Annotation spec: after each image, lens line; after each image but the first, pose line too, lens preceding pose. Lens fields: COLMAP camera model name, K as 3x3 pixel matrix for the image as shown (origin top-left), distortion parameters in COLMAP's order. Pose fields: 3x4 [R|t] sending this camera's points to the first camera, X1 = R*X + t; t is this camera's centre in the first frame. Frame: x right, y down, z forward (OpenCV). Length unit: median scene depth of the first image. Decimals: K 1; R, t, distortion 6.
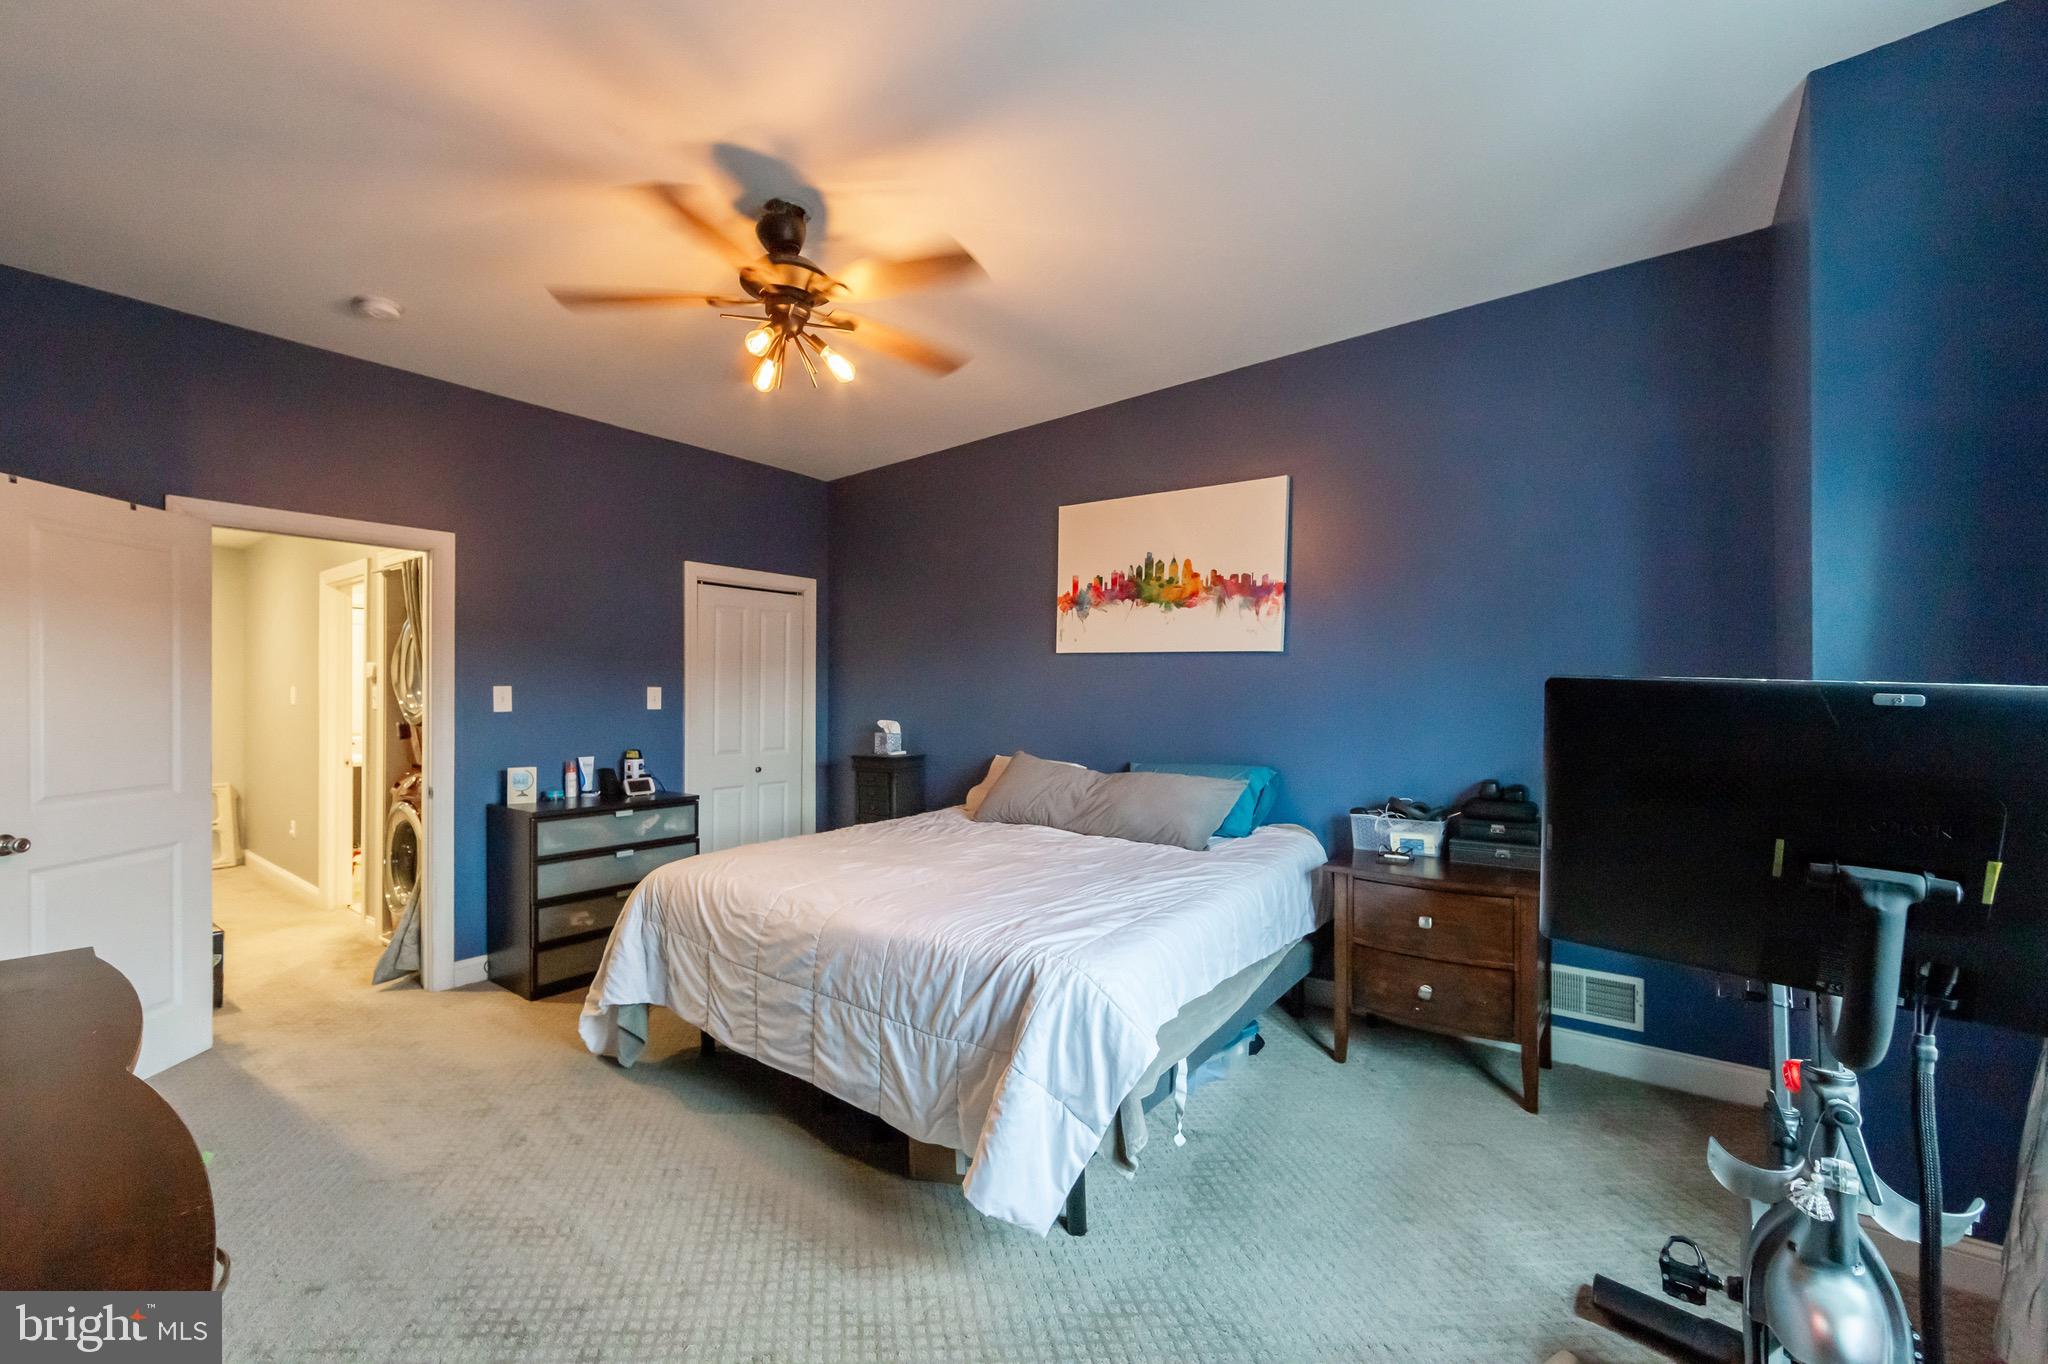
lens RADIAL K [[828.0, 0, 1015.2], [0, 828.0, 691.9], [0, 0, 1]] dist [-0.001132, -0.000065]
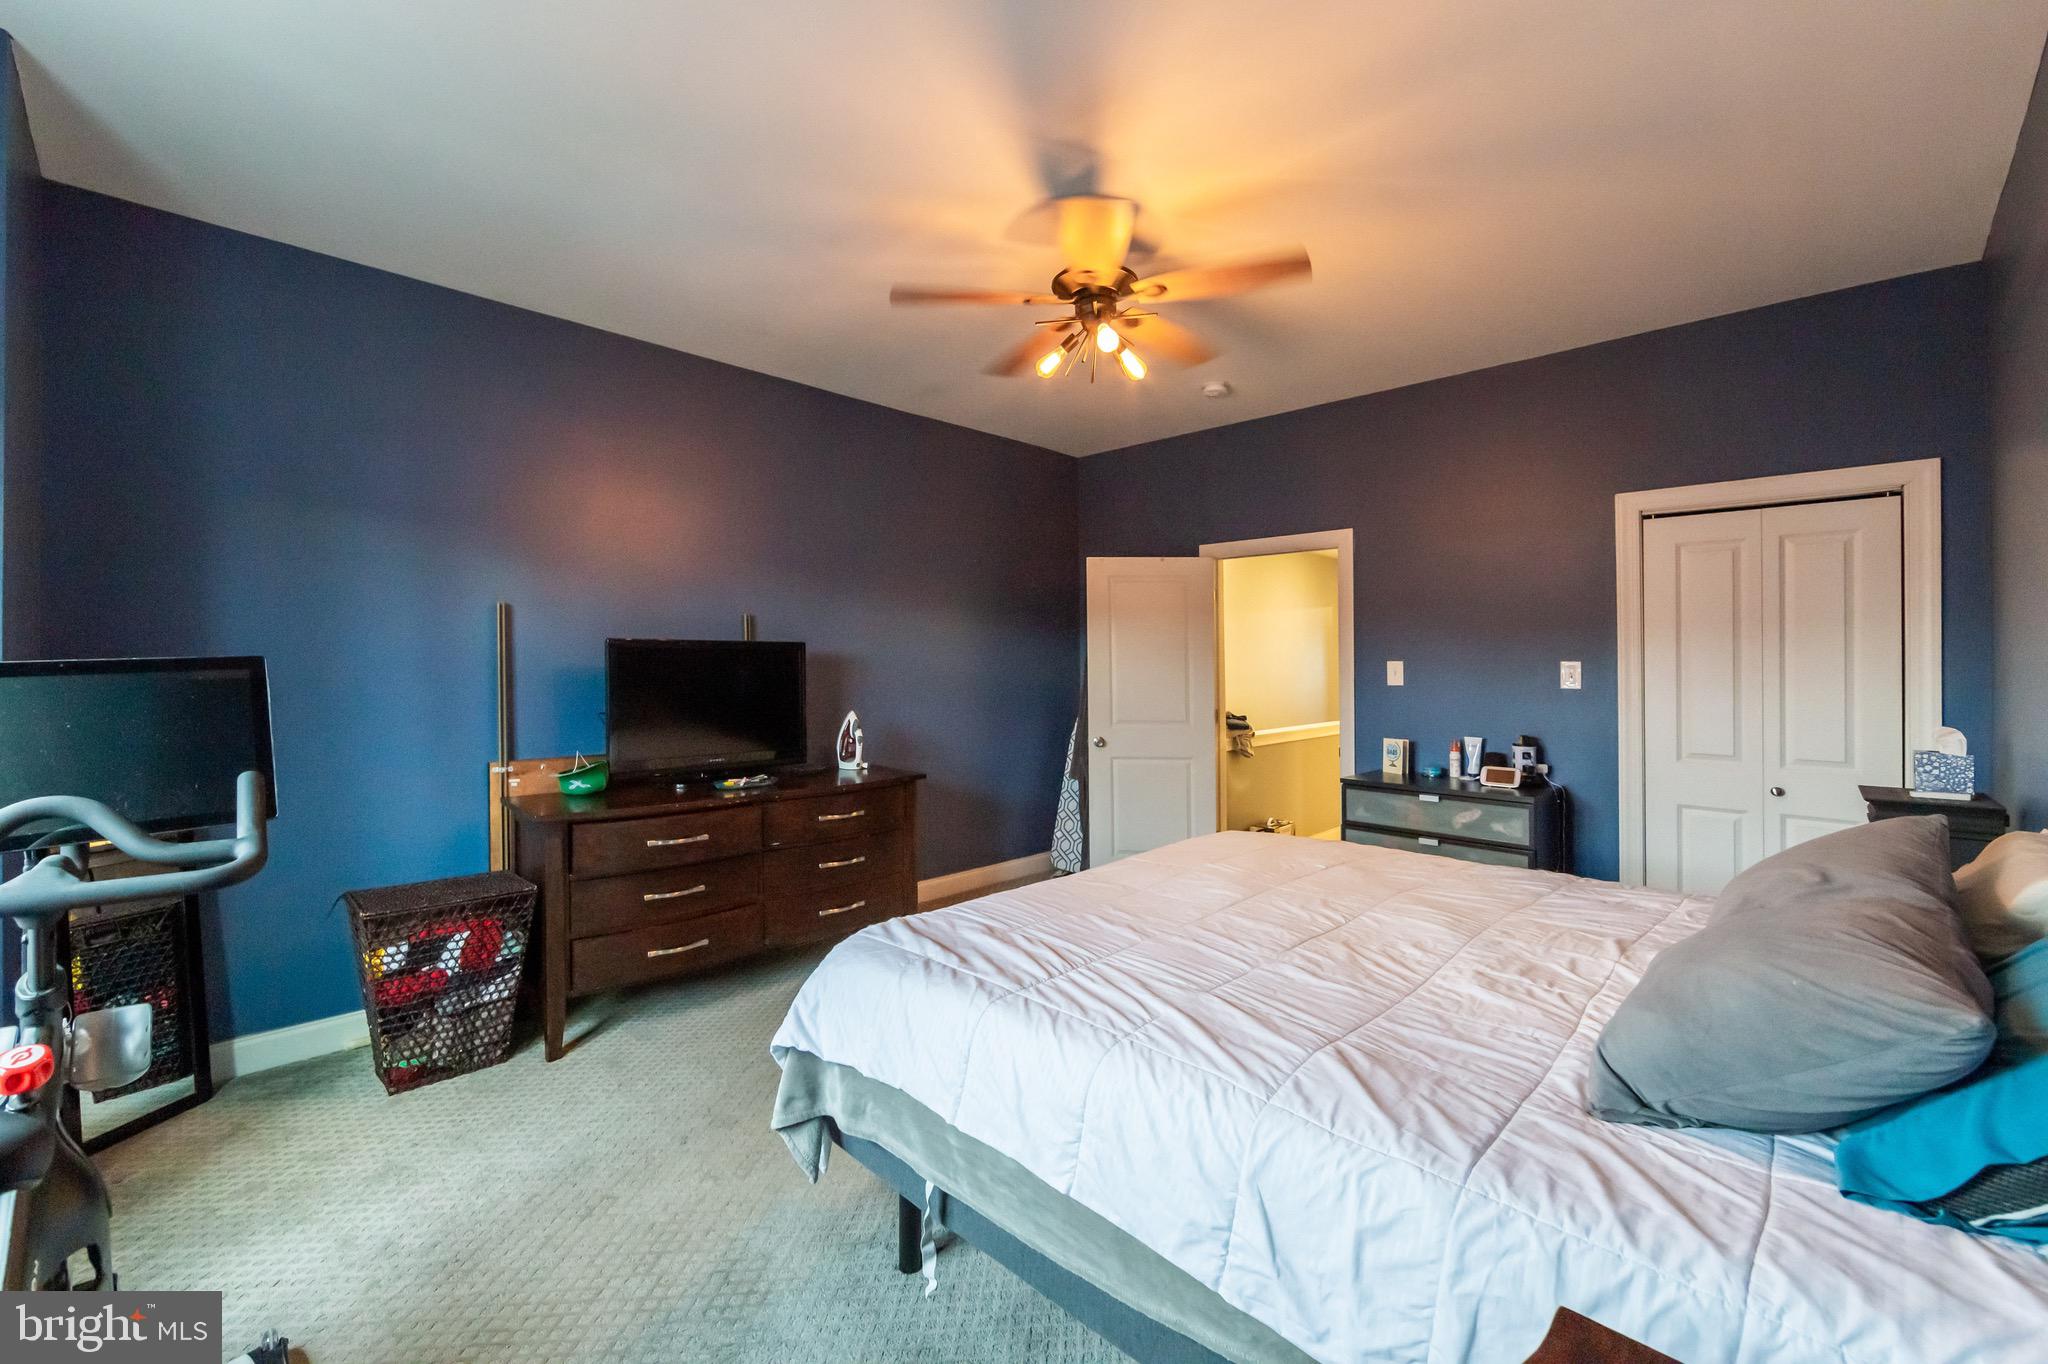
lens RADIAL K [[846.3, 0, 1020.6], [0, 846.3, 666.7], [0, 0, 1]] dist [-0.000102, 0.000008]
pose [[-0.135821, 0.003374, -0.990728, 0.531255], [-0.001112, 0.999993, 0.003558, -0.003703], [0.990733, 0.001585, -0.135816, 0.678531]]
